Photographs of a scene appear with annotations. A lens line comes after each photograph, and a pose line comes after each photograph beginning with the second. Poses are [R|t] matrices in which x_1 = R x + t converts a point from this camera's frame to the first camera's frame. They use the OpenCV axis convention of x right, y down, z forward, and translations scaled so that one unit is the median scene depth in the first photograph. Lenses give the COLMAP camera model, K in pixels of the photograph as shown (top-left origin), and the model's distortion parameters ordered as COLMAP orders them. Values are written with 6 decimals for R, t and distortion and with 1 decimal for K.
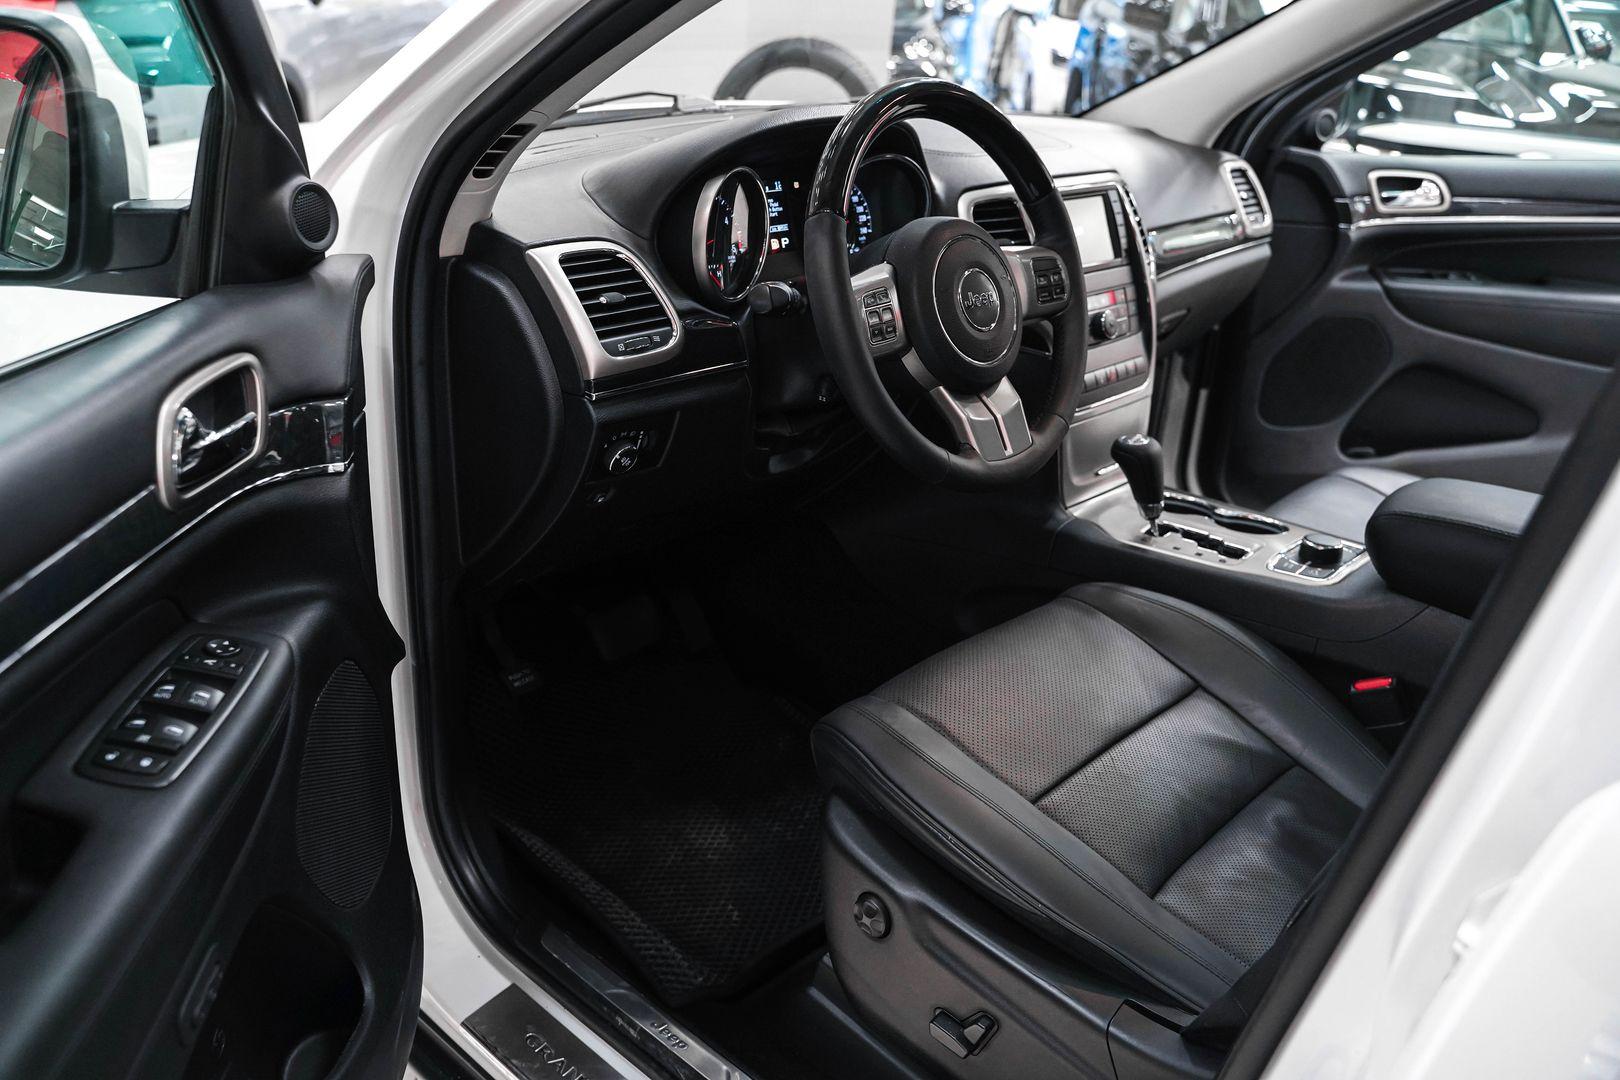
lens RADIAL K [[1308.2, 0, 810.0], [0, 1308.2, 540.0], [0, 0, 1]] dist [-0.114637, 0.095268]
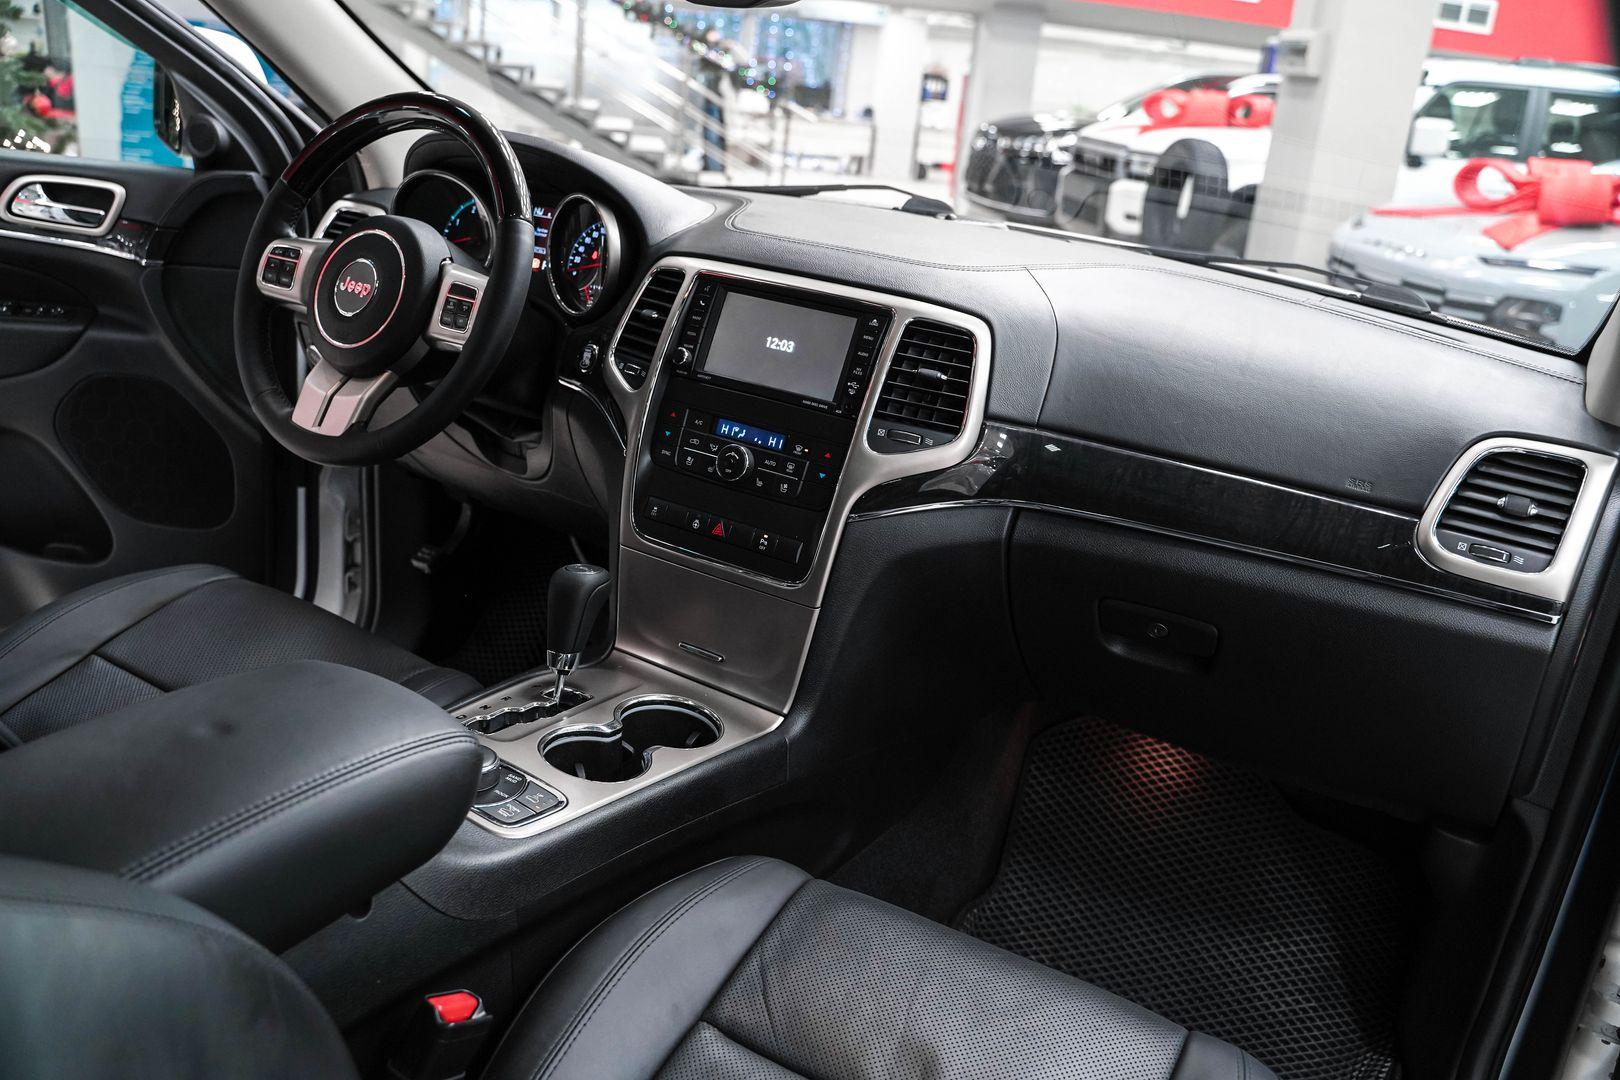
lens RADIAL K [[1308.2, 0, 810.0], [0, 1308.2, 540.0], [0, 0, 1]] dist [-0.114637, 0.095268]
pose [[0.195974, 0.290969, -0.936446, 0.994712], [-0.475874, 0.863198, 0.168621, -0.286239], [0.857402, 0.412585, 0.307629, 0.854961]]
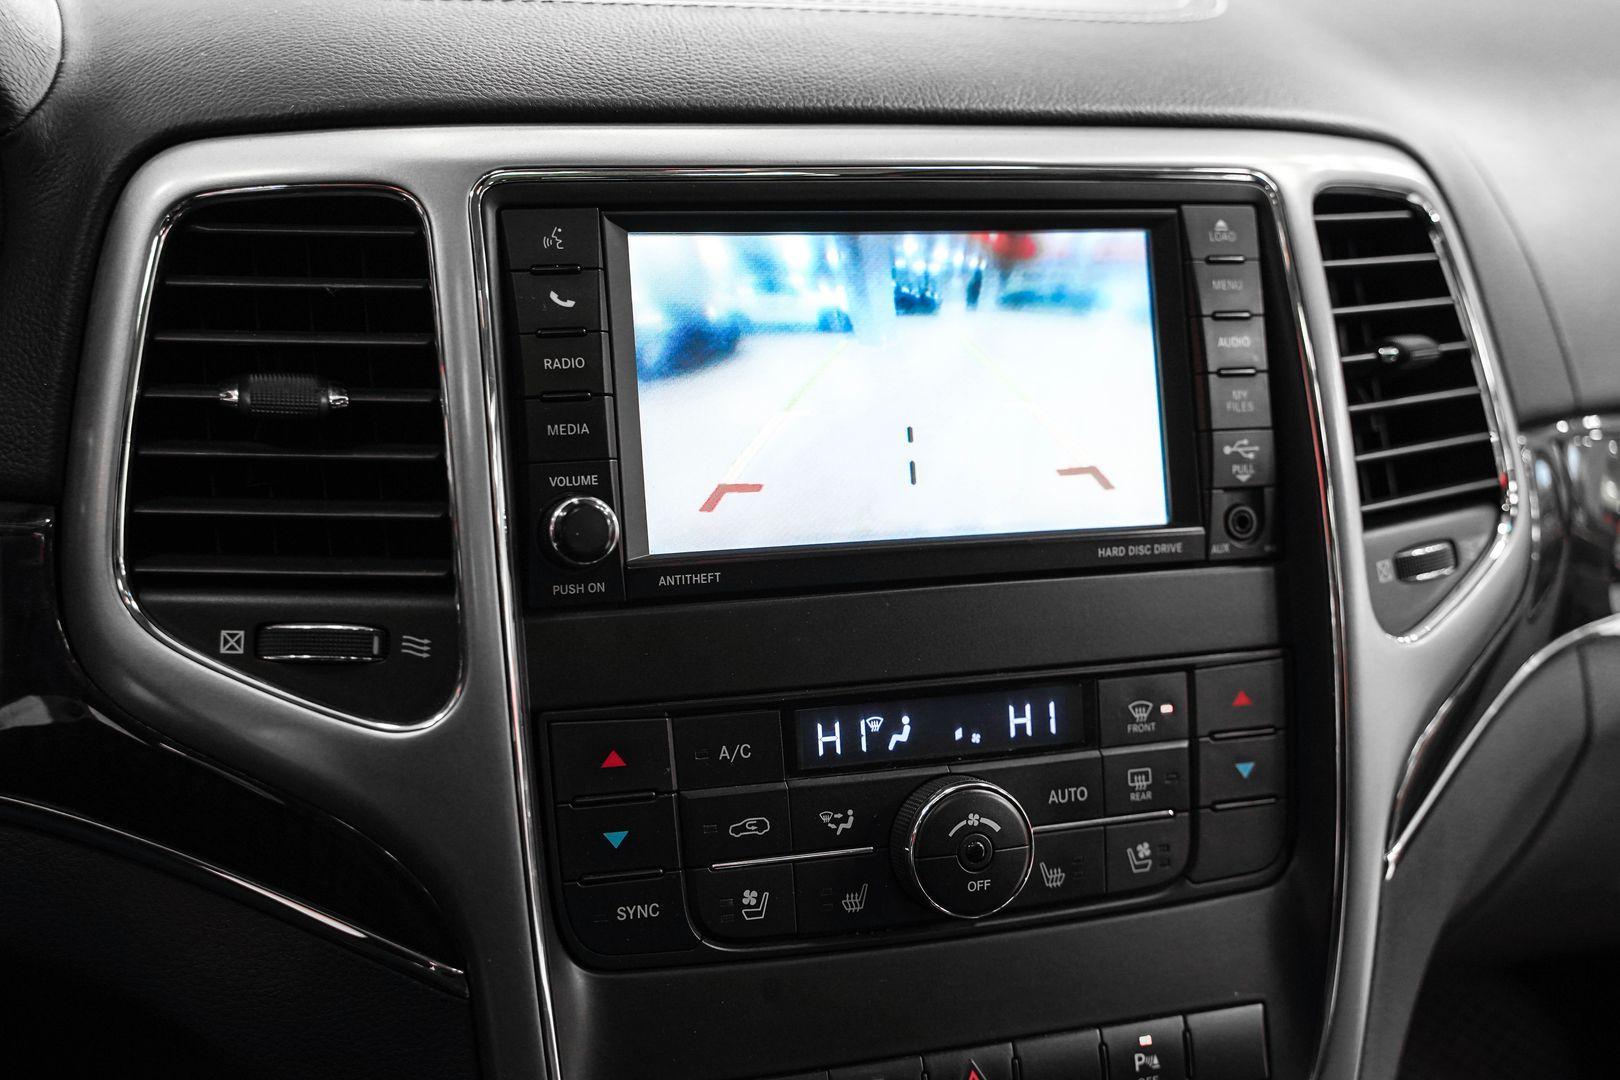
lens RADIAL K [[2004.9, 0, 810.0], [0, 2004.9, 540.0], [0, 0, 1]] dist [0.028383, 0.017236]
pose [[0.880192, 0.135927, -0.454736, 0.355434], [-0.189600, 0.979043, -0.074342, -0.191773], [0.435101, 0.151654, 0.887518, 0.730977]]
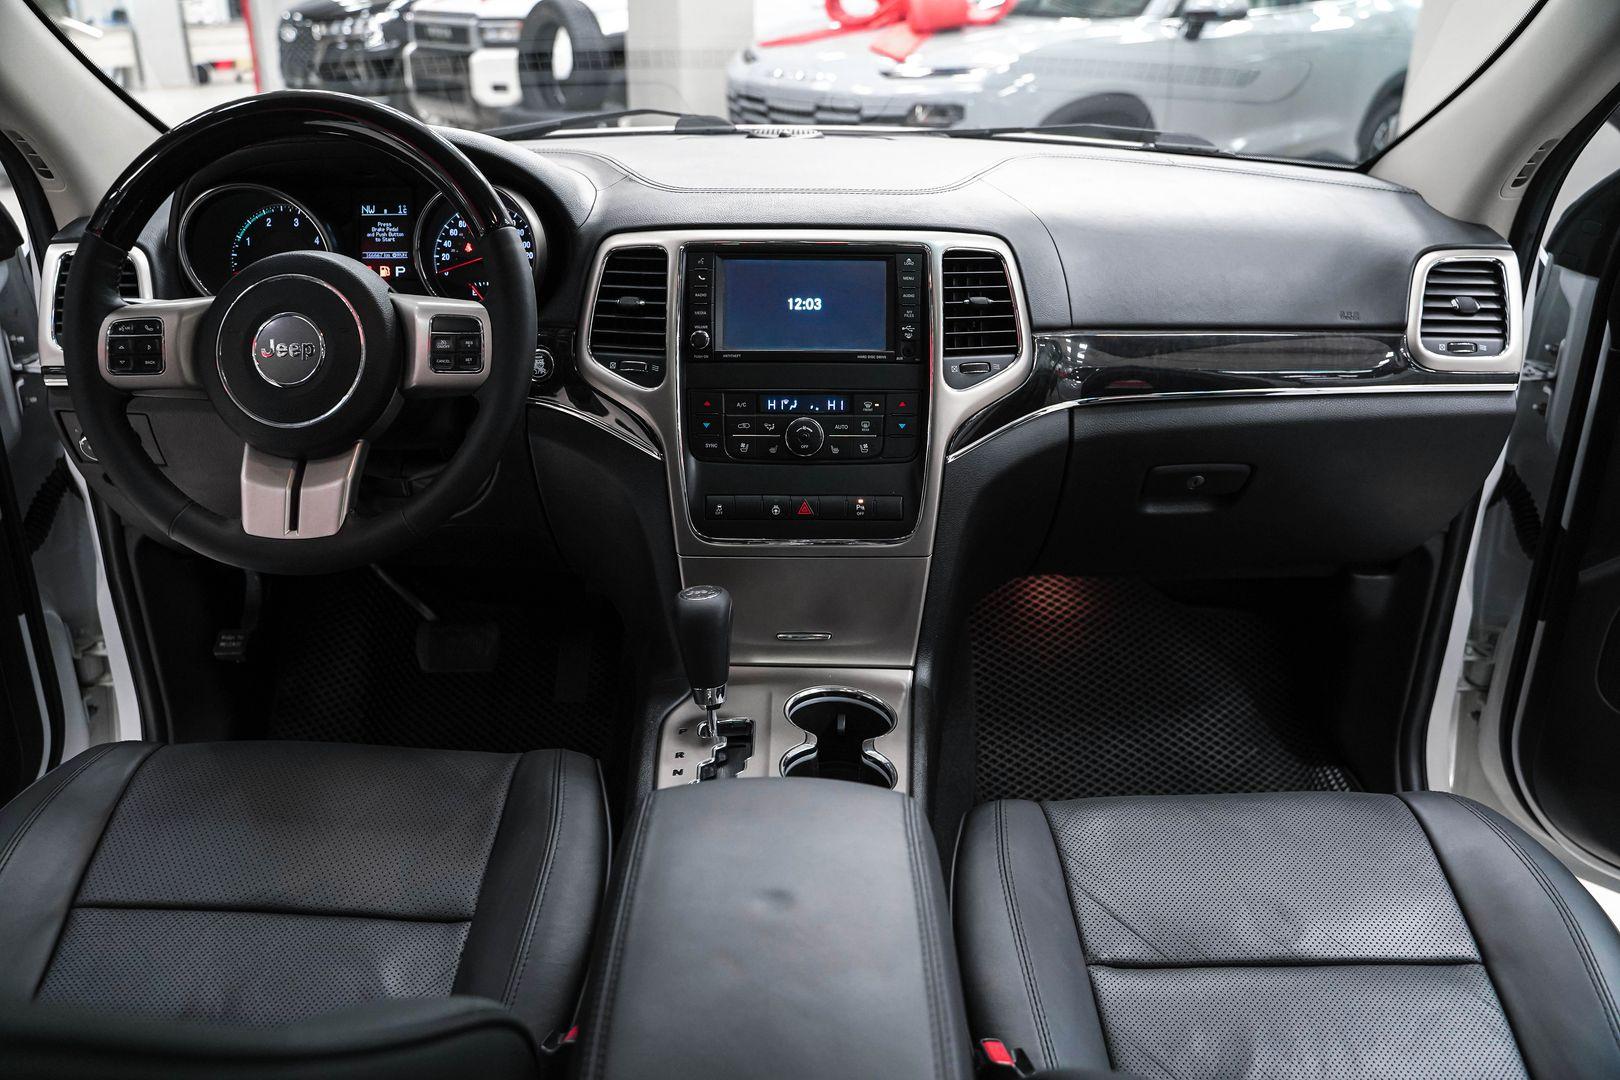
lens RADIAL K [[1308.2, 0, 810.0], [0, 1308.2, 540.0], [0, 0, 1]] dist [-0.114637, 0.095268]
pose [[0.673530, 0.244393, -0.697588, 0.773743], [-0.264859, 0.960886, 0.080913, -0.176695], [0.690077, 0.130265, 0.711916, 0.516925]]
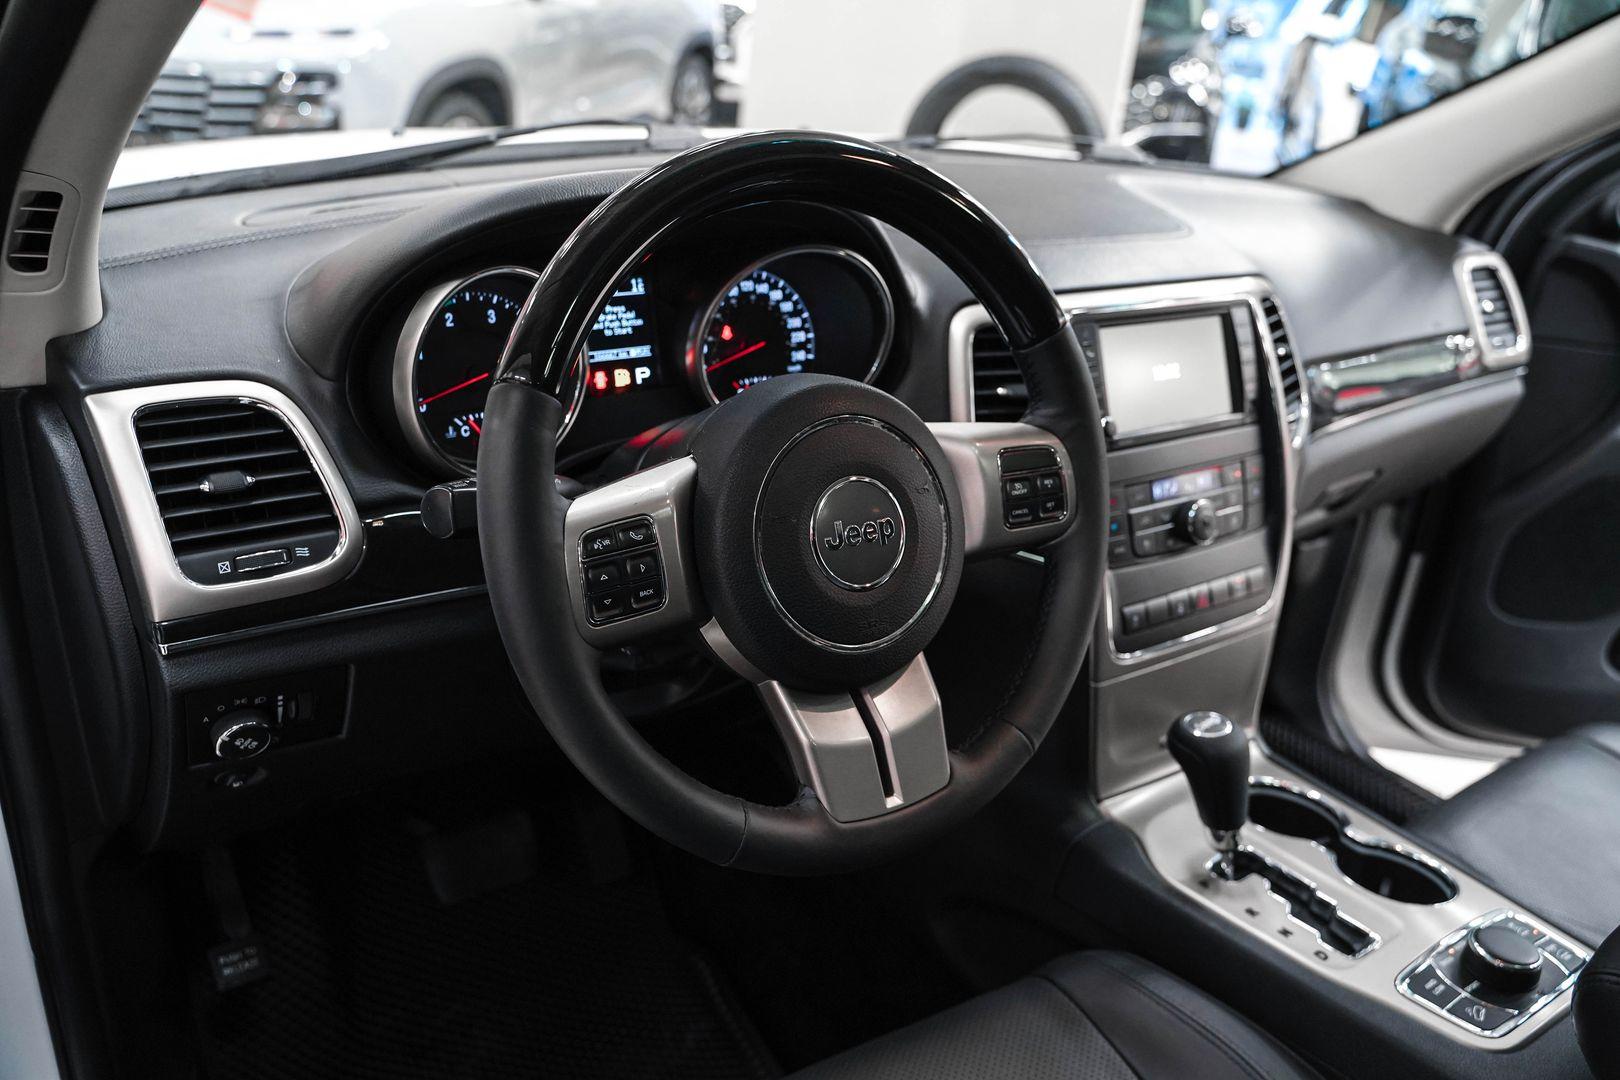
lens RADIAL K [[1308.2, 0, 810.0], [0, 1308.2, 540.0], [0, 0, 1]] dist [-0.114637, 0.095268]
pose [[0.975528, 0.106695, -0.192255, 0.172100], [-0.108205, 0.994125, 0.002663, -0.143171], [0.191410, 0.018205, 0.981341, 0.353615]]
